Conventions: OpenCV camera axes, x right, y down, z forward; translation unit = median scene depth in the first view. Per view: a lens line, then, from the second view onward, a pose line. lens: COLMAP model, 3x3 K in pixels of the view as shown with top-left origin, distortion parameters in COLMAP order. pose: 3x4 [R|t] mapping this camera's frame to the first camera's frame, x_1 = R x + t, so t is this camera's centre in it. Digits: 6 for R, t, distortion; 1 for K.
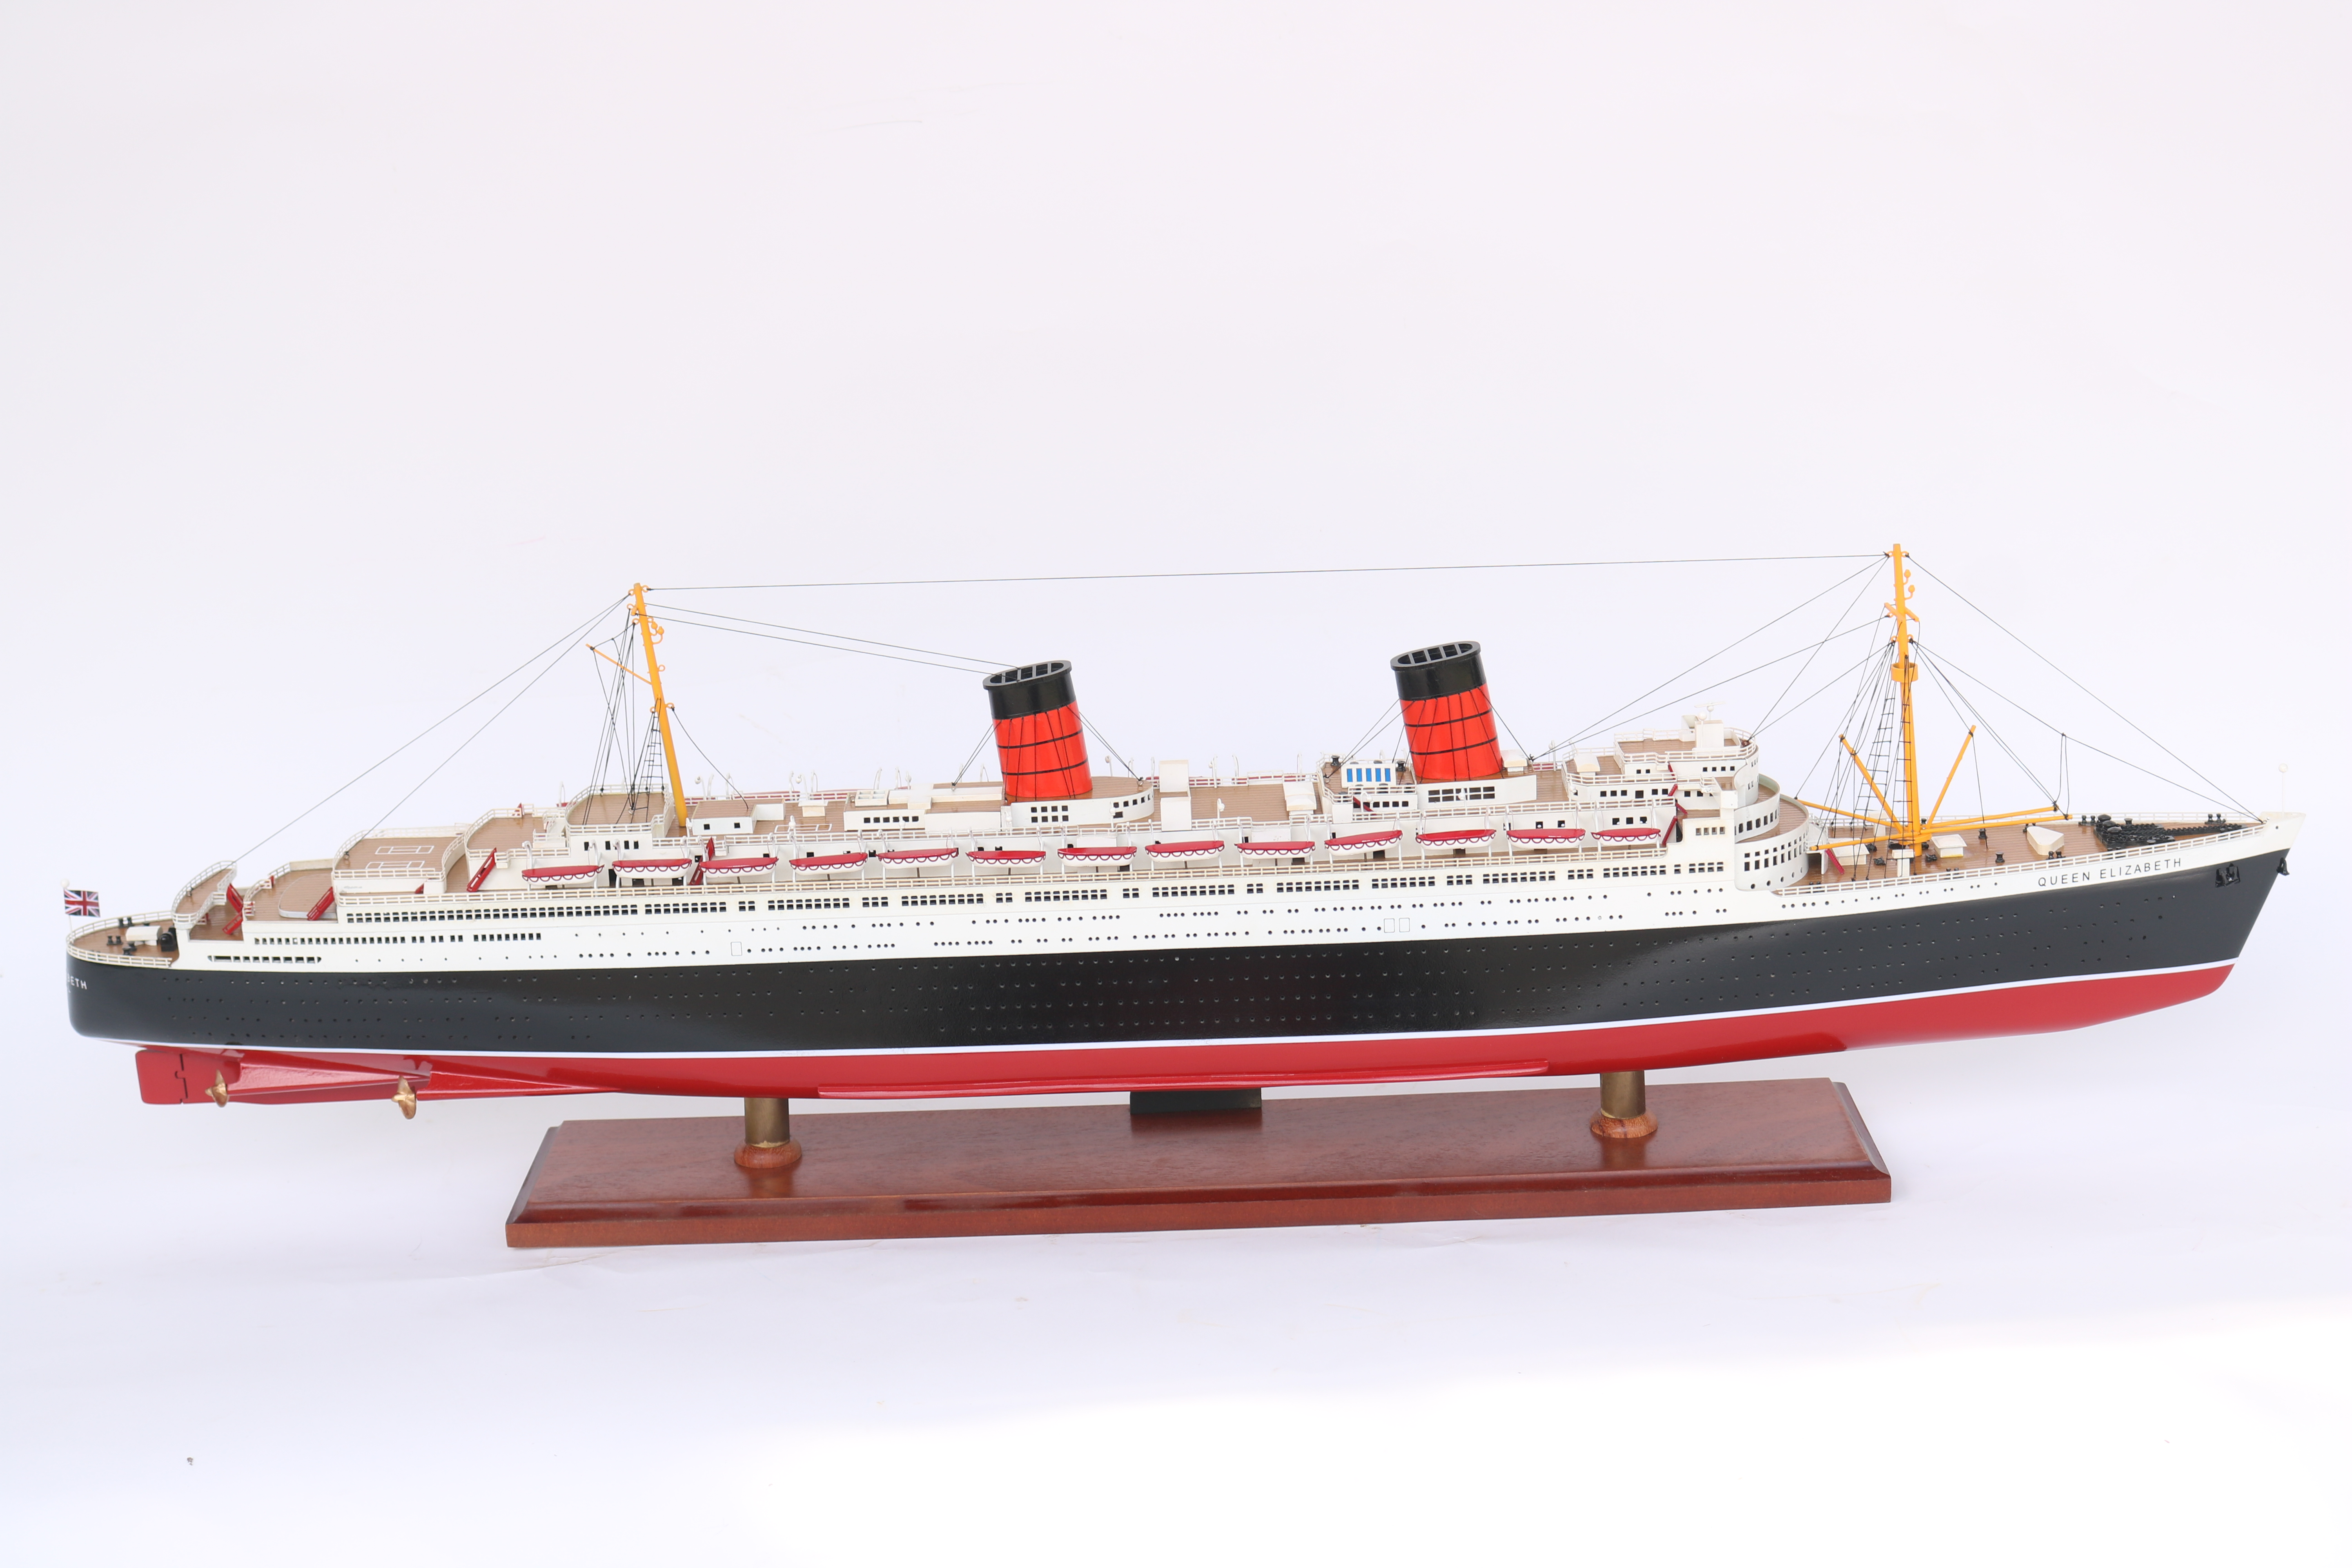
lens RADIAL K [[3731.6, 0, 1176.0], [0, 3731.6, 784.0], [0, 0, 1]] dist [-0.047669, 0.190416]
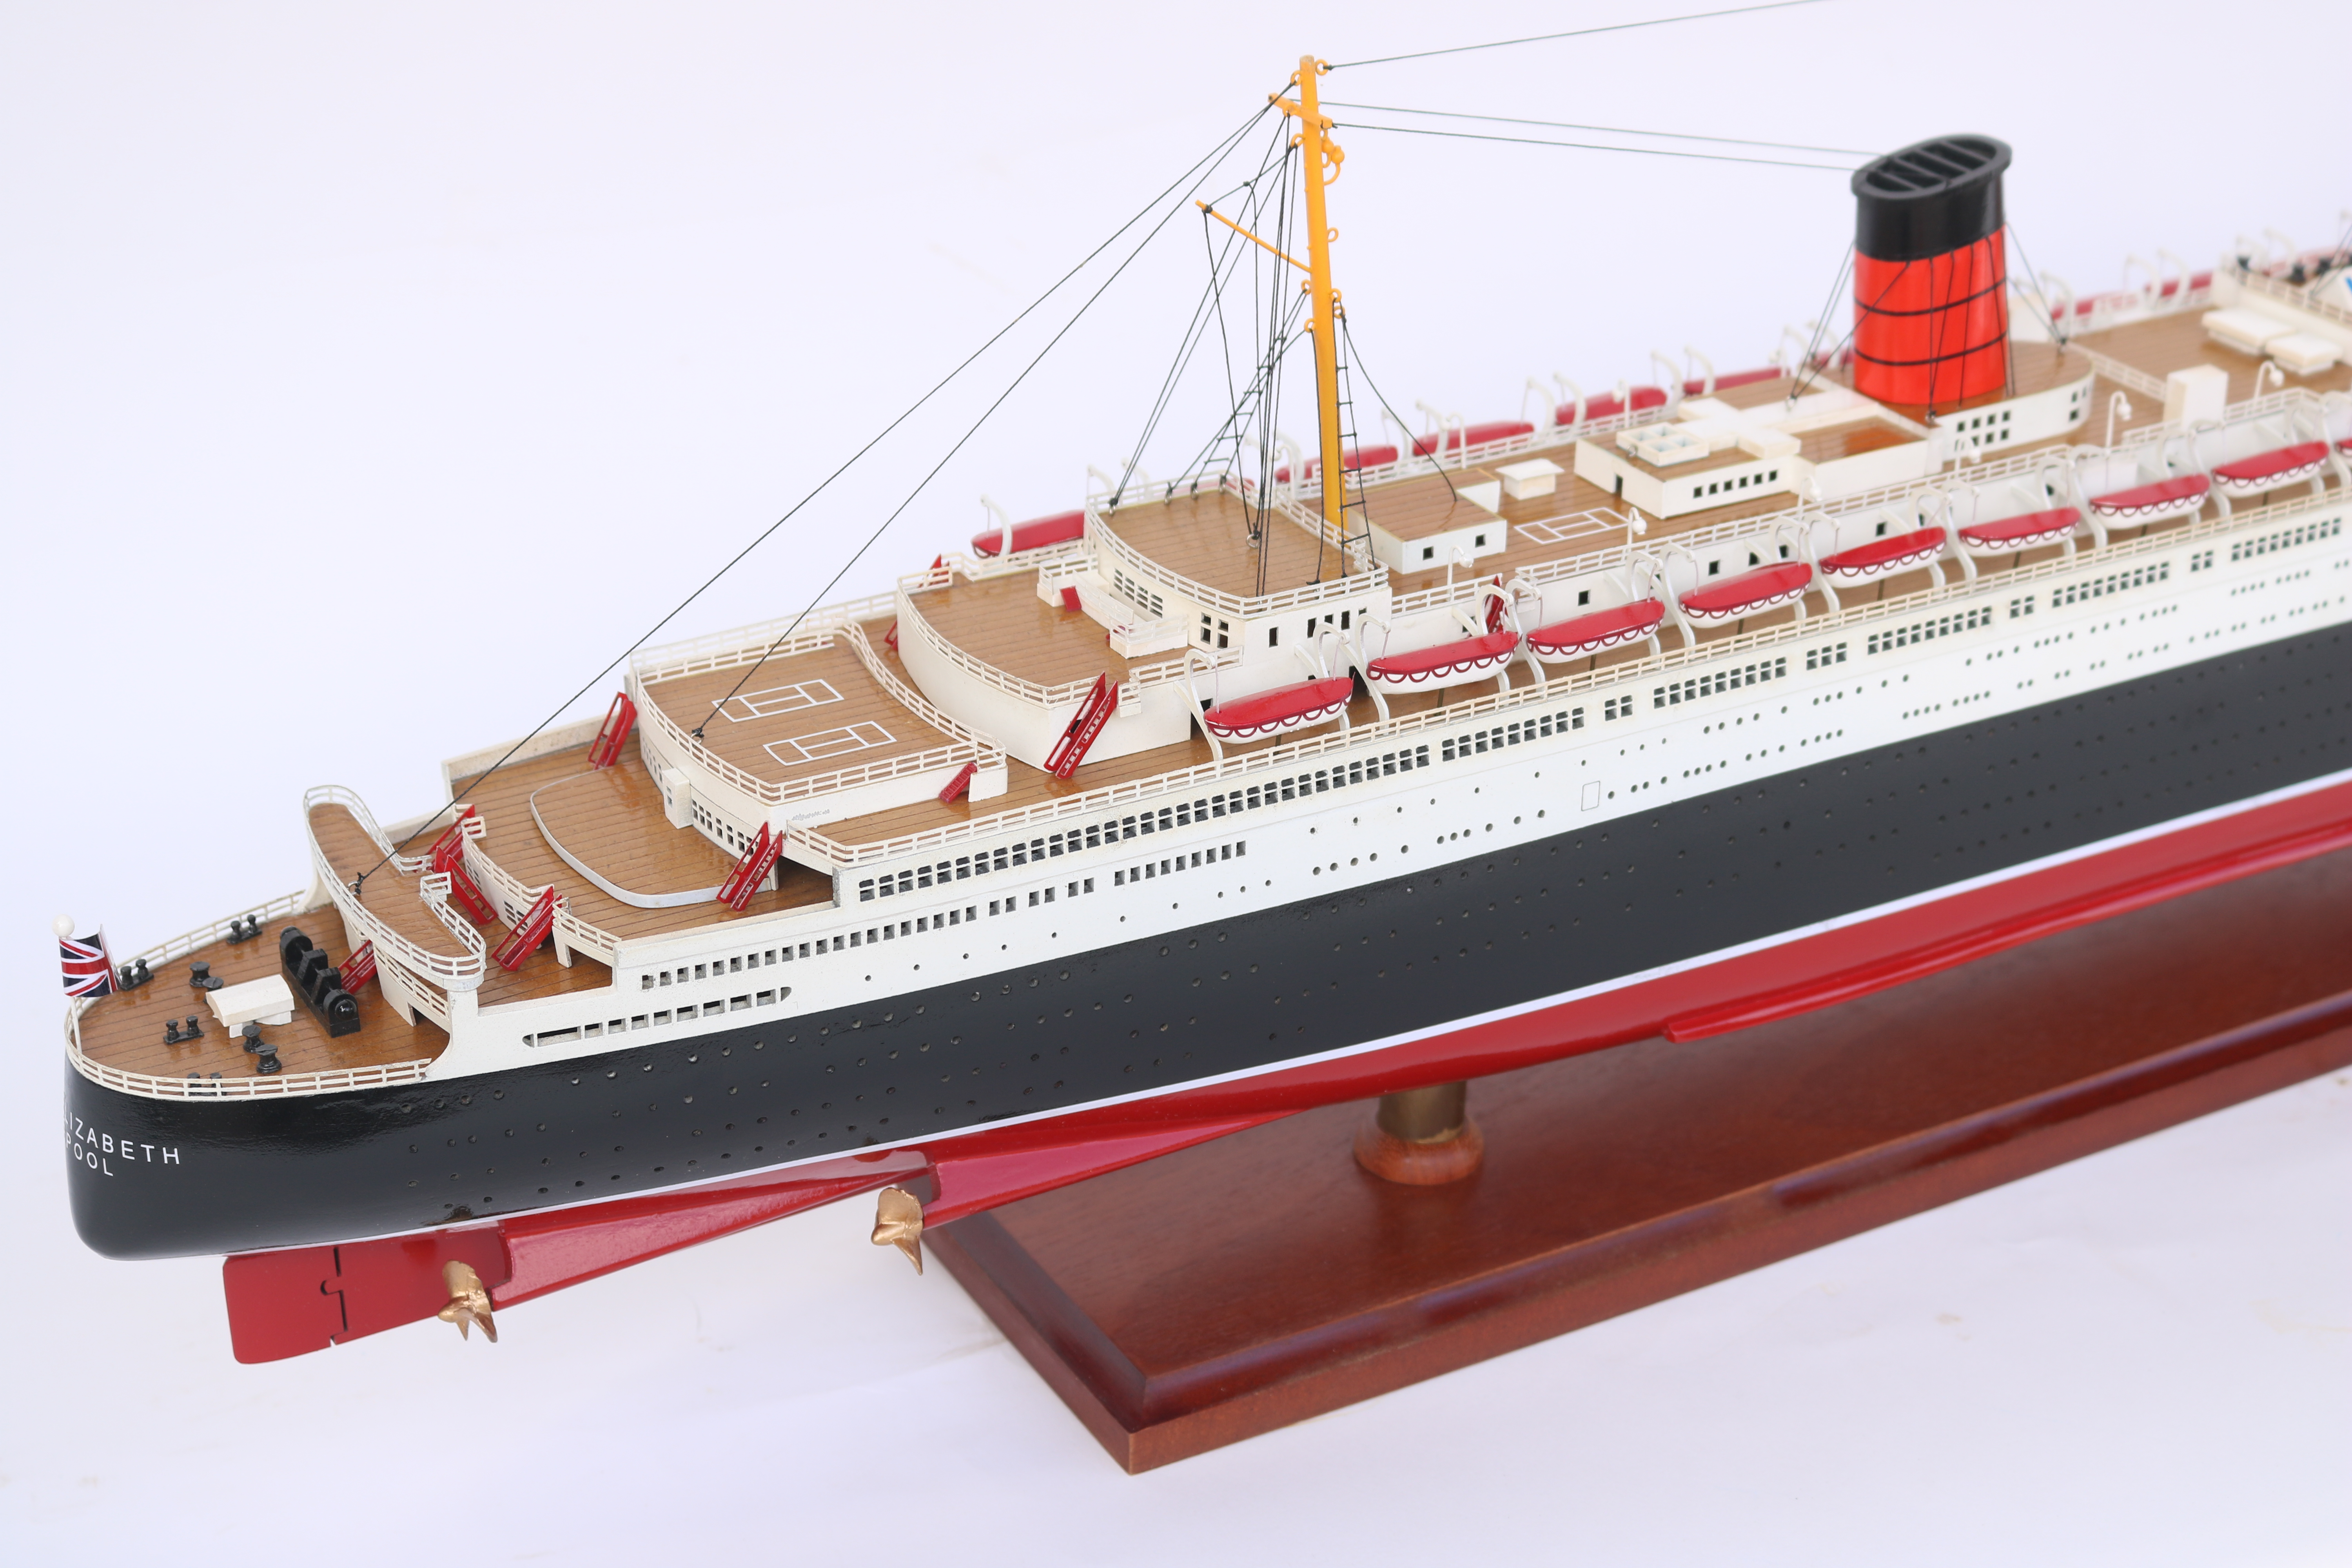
lens RADIAL K [[3731.6, 0, 1176.0], [0, 3731.6, 784.0], [0, 0, 1]] dist [-0.047669, 0.190416]
pose [[0.867908, -0.181309, 0.462453, -0.389386], [0.101276, 0.976038, 0.192594, -0.056722], [-0.486290, -0.120319, 0.865474, 0.602460]]
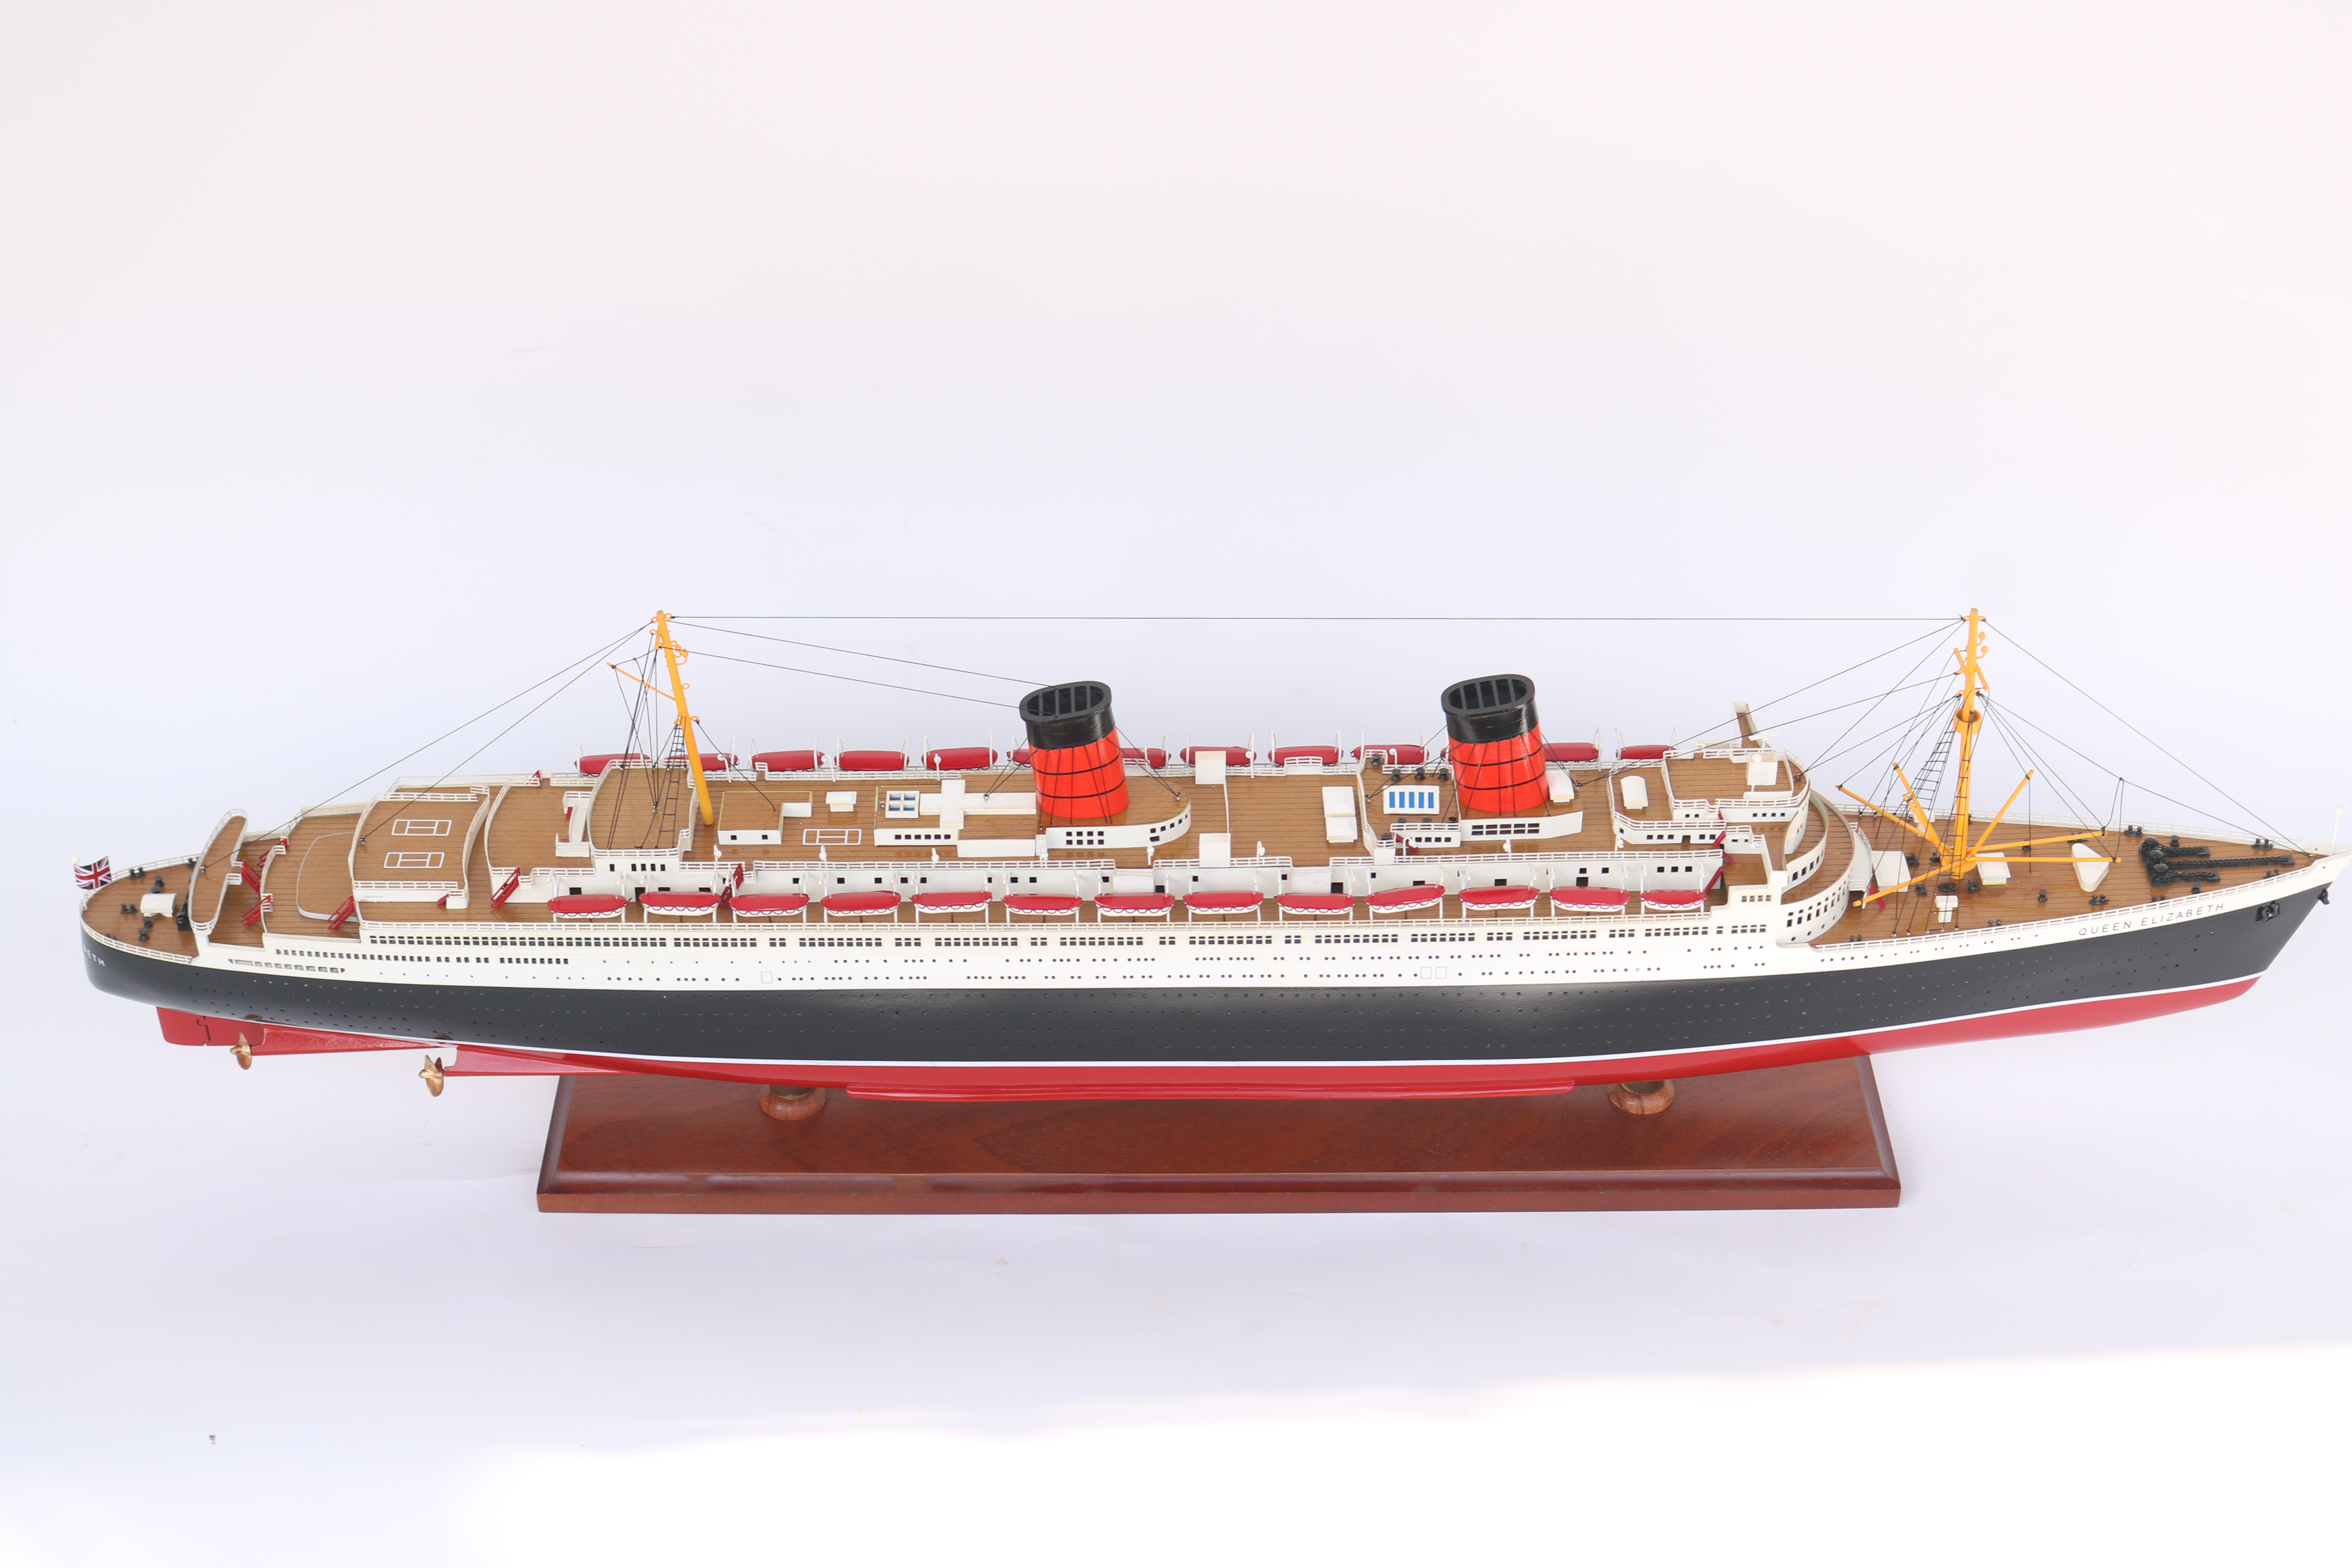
lens RADIAL K [[3731.6, 0, 1176.0], [0, 3731.6, 784.0], [0, 0, 1]] dist [-0.047669, 0.190416]
pose [[0.999294, 0.026095, 0.027025, -0.037303], [-0.033761, 0.939323, 0.341369, -0.344698], [-0.016477, -0.342041, 0.939541, 0.085482]]
